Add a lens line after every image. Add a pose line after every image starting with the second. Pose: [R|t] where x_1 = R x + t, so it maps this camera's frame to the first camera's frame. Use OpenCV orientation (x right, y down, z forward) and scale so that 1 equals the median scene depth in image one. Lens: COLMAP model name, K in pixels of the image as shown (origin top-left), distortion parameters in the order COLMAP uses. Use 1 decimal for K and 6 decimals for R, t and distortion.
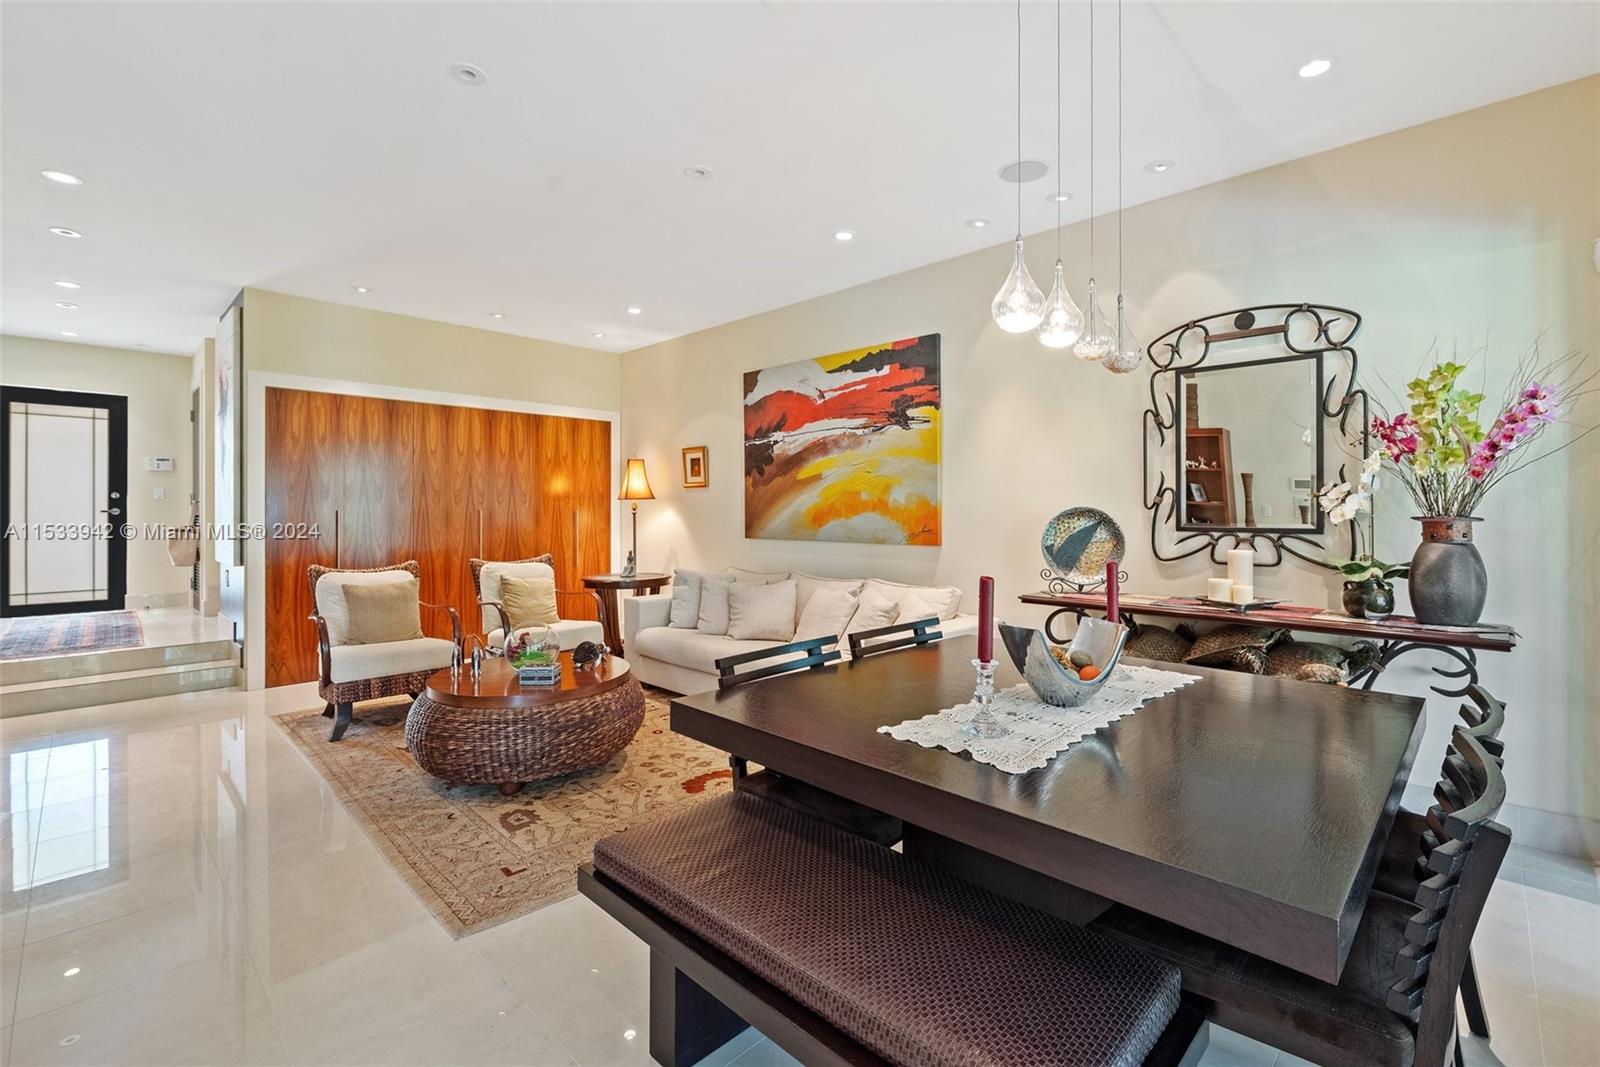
lens RADIAL K [[700.8, 0, 802.1], [0, 700.8, 518.7], [0, 0, 1]] dist [0.000892, 0.000134]
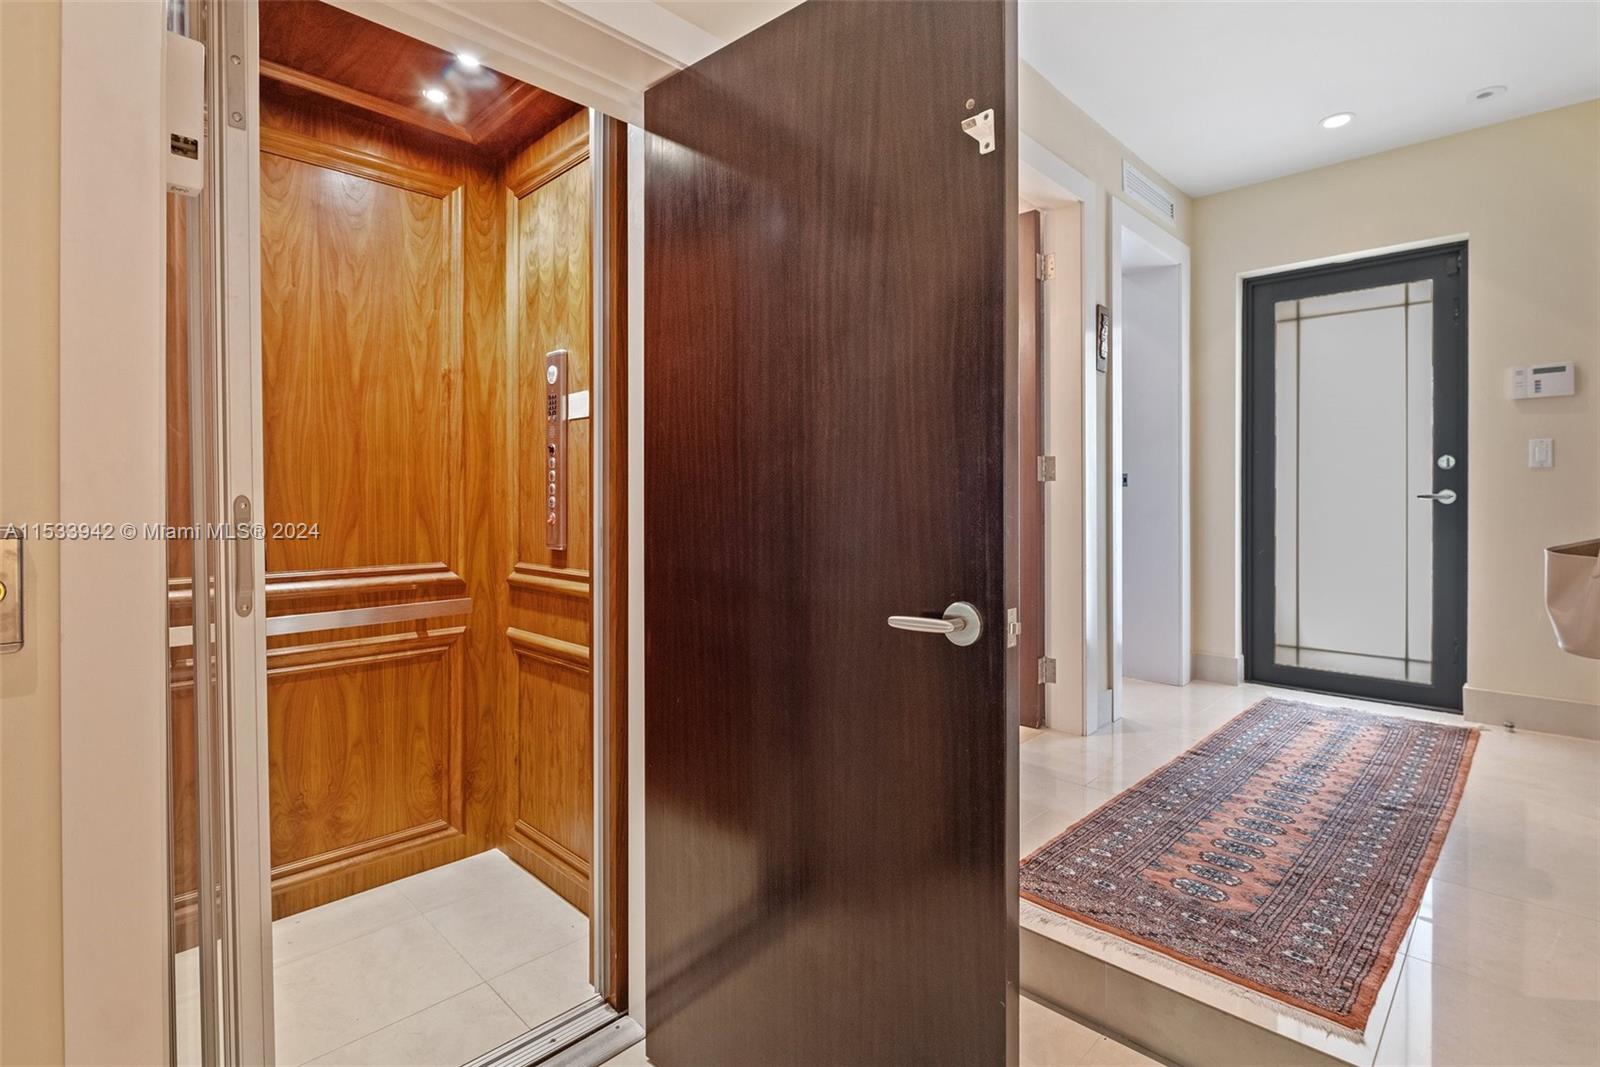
lens RADIAL K [[763.7, 0, 822.2], [0, 763.7, 494.7], [0, 0, 1]] dist [-0.002104, -0.000270]
pose [[0.015153, -0.002064, -0.999883, -0.485325], [0.000884, 0.999998, -0.002051, -0.010941], [0.999885, -0.000853, 0.015154, 0.583548]]
